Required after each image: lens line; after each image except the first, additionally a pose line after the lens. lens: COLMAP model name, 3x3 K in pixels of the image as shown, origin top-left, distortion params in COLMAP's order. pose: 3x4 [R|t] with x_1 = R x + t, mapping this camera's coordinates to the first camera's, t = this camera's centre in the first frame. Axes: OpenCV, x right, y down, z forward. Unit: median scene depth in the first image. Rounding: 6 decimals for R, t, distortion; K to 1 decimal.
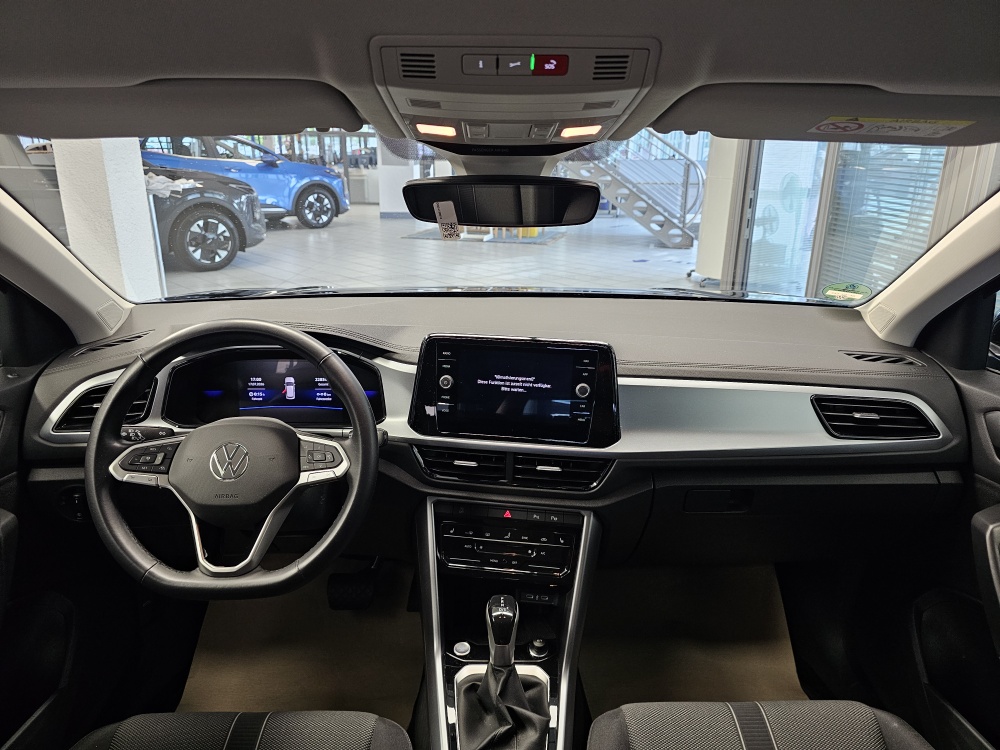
lens RADIAL K [[681.2, 0, 500.4], [0, 681.2, 367.6], [0, 0, 1]] dist [0.043738, -0.049187]
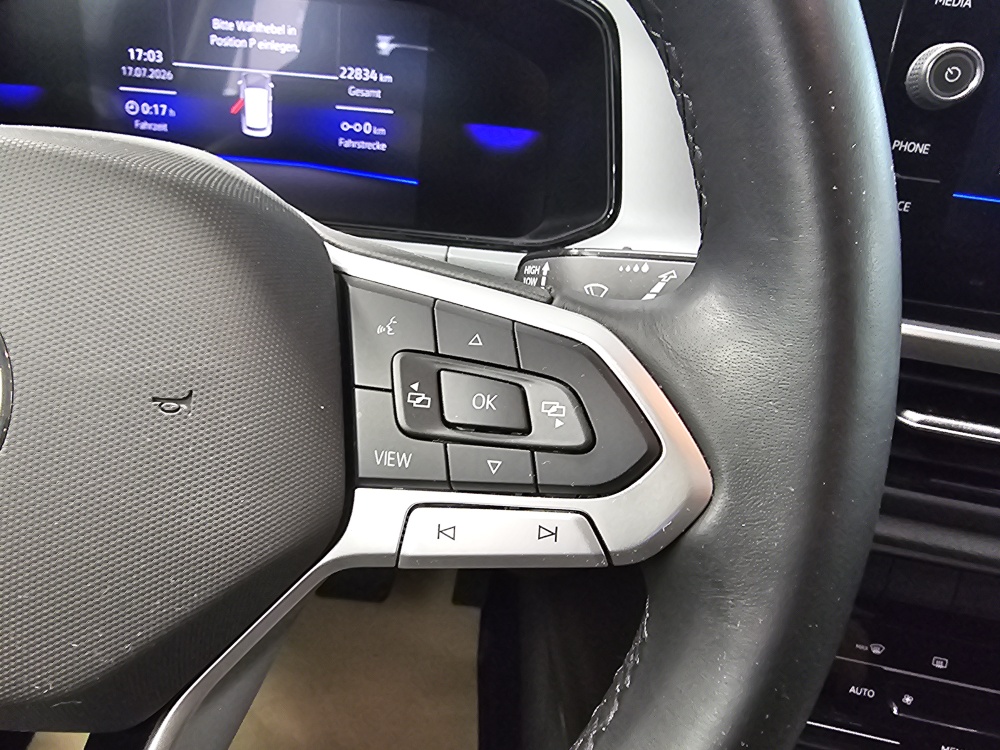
lens RADIAL K [[702.1, 0, 426.8], [0, 702.1, 393.4], [0, 0, 1]] dist [0.002823, -0.006451]
pose [[0.996054, 0.087446, -0.015171, -0.239422], [-0.080483, 0.962004, 0.260905, 0.076366], [0.037410, -0.258654, 0.965245, 0.738741]]
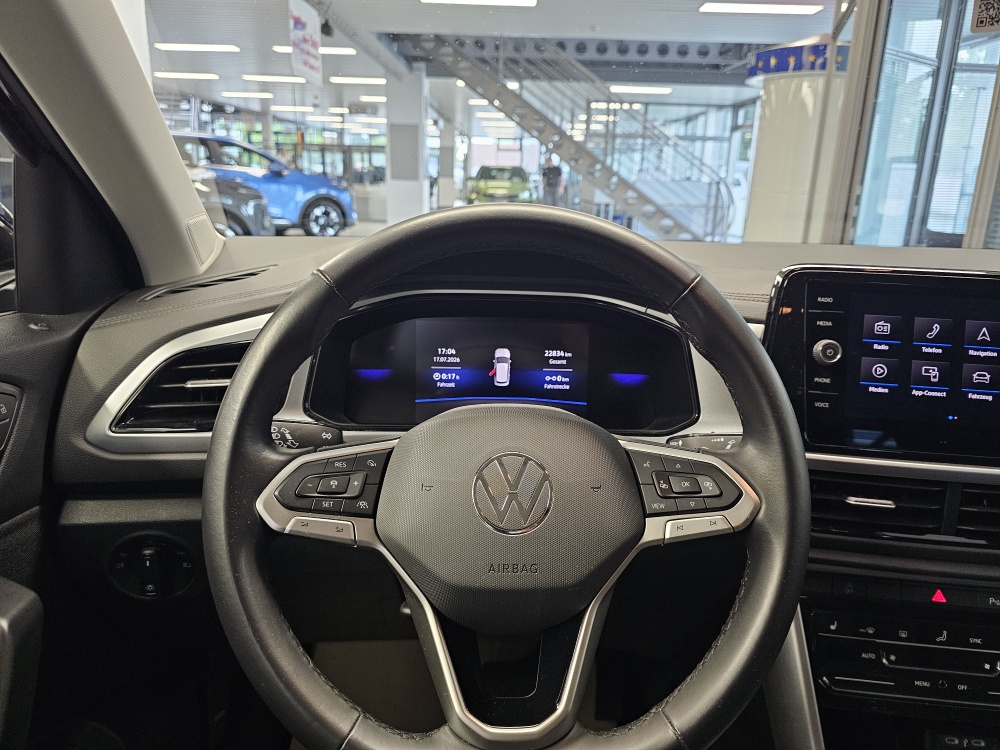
lens RADIAL K [[693.7, 0, 505.7], [0, 693.7, 363.5], [0, 0, 1]] dist [0.028082, -0.033220]
pose [[0.999715, 0.015458, 0.018214, -0.349015], [-0.014617, 0.998862, -0.045405, 0.059658], [-0.018895, 0.045126, 0.998803, 0.443863]]
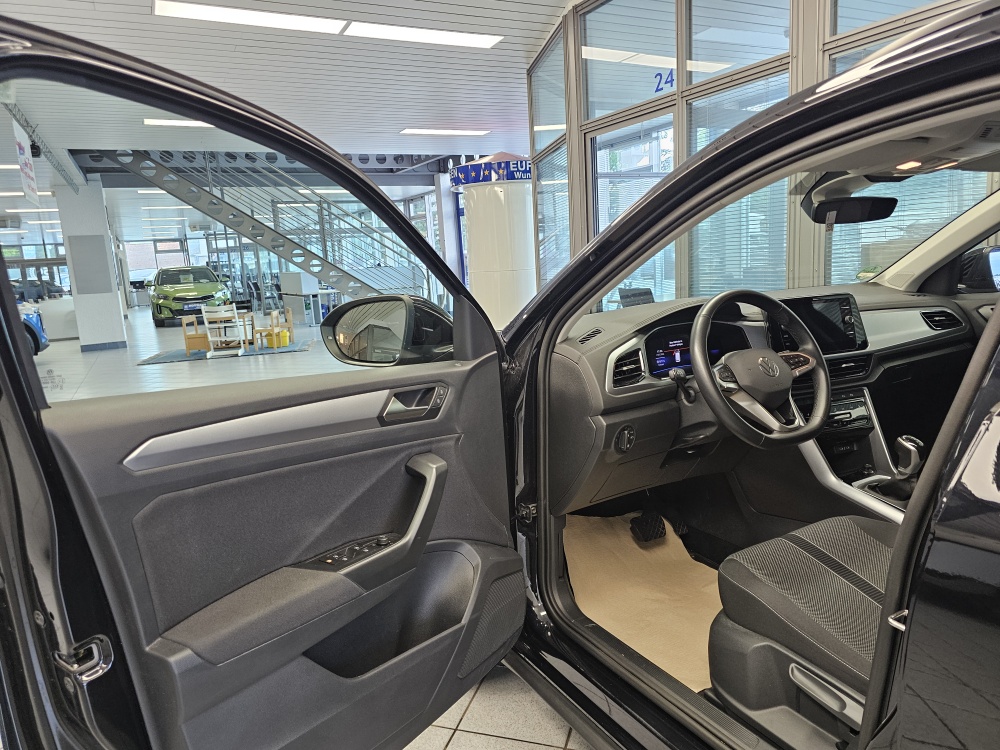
lens RADIAL K [[681.2, 0, 498.5], [0, 681.2, 360.0], [0, 0, 1]] dist [0.043738, -0.049187]
pose [[0.881608, -0.135007, 0.452261, -1.483306], [0.209883, 0.970402, -0.119452, 0.154858], [-0.422748, 0.200231, 0.883850, -0.181410]]
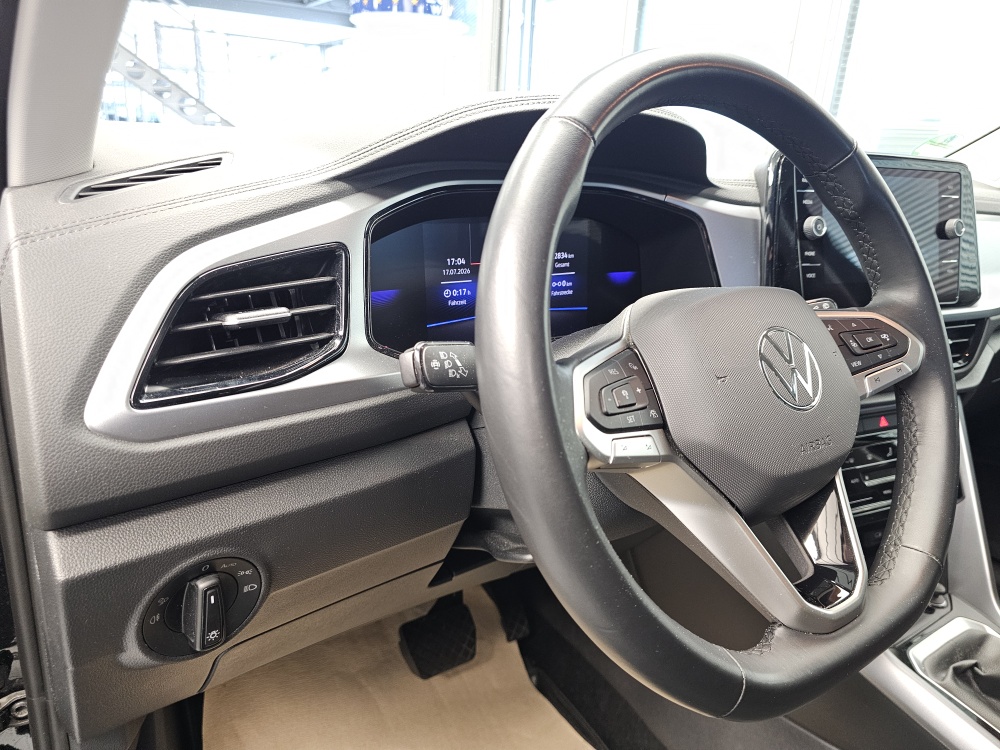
lens RADIAL K [[681.2, 0, 509.1], [0, 681.2, 389.7], [0, 0, 1]] dist [0.043738, -0.049187]
pose [[0.837078, -0.152873, 0.525291, -0.656668], [0.125483, 0.988218, 0.087632, 0.076998], [-0.532499, -0.007439, 0.846398, 0.622137]]
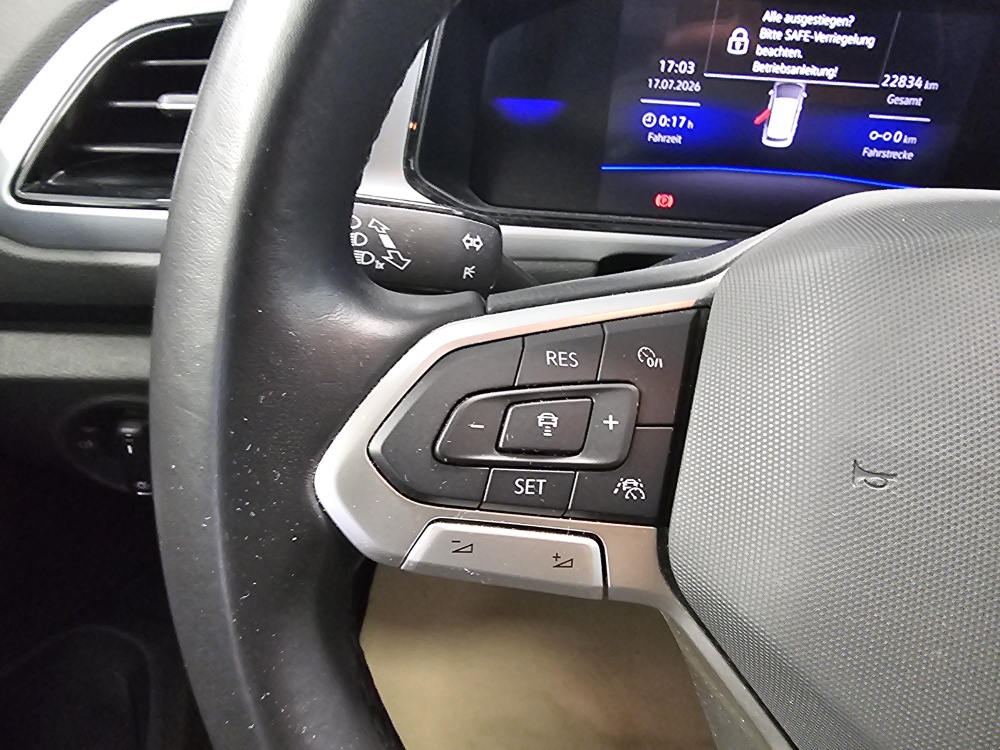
lens RADIAL K [[691.8, 0, 481.3], [0, 691.8, 382.2], [0, 0, 1]] dist [-0.000527, -0.004971]
pose [[0.992906, 0.092055, -0.075252, -0.446395], [-0.065361, 0.951287, 0.301299, 0.068003], [0.099322, -0.294243, 0.950556, 0.740214]]
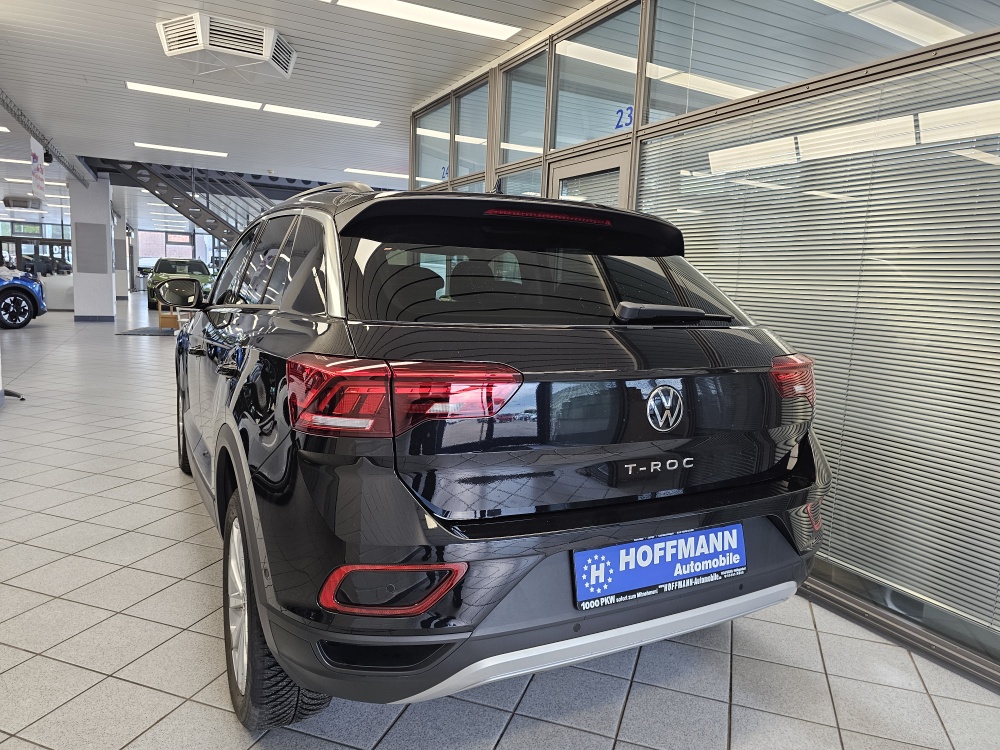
lens RADIAL K [[681.2, 0, 509.6], [0, 681.2, 364.3], [0, 0, 1]] dist [0.043738, -0.049187]
pose [[0.890515, -0.026329, 0.454192, -0.926754], [0.105104, 0.983224, -0.149076, 0.983381], [-0.442647, 0.180492, 0.878343, -2.744462]]
